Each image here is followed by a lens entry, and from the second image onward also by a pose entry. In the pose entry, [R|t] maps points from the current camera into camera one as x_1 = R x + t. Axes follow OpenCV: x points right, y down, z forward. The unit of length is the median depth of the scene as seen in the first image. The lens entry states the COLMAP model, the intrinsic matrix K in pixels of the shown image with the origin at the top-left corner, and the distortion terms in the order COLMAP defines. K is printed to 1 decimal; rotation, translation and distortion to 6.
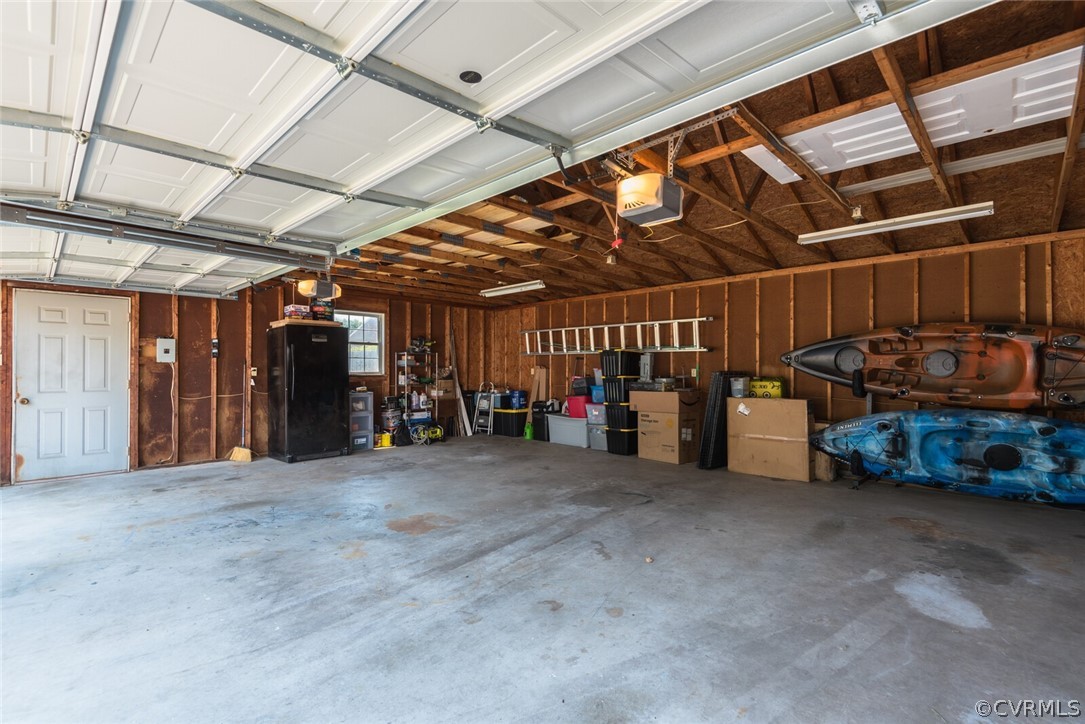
lens RADIAL K [[500.4, 0, 549.7], [0, 500.4, 351.7], [0, 0, 1]] dist [0.017394, -0.009051]
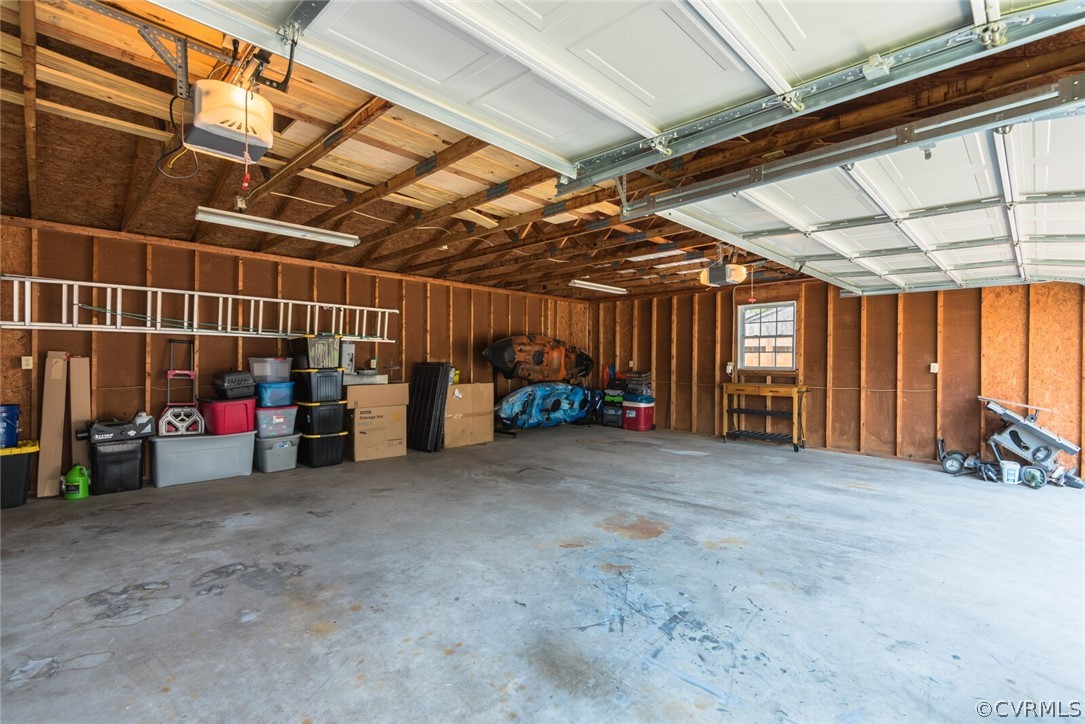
lens RADIAL K [[500.4, 0, 543.5], [0, 500.4, 347.6], [0, 0, 1]] dist [0.017394, -0.009051]
pose [[0.007700, 0.024902, 0.999660, -1.081631], [-0.041158, 0.998851, -0.024564, 0.034684], [-0.999123, -0.040955, 0.008716, 1.054921]]
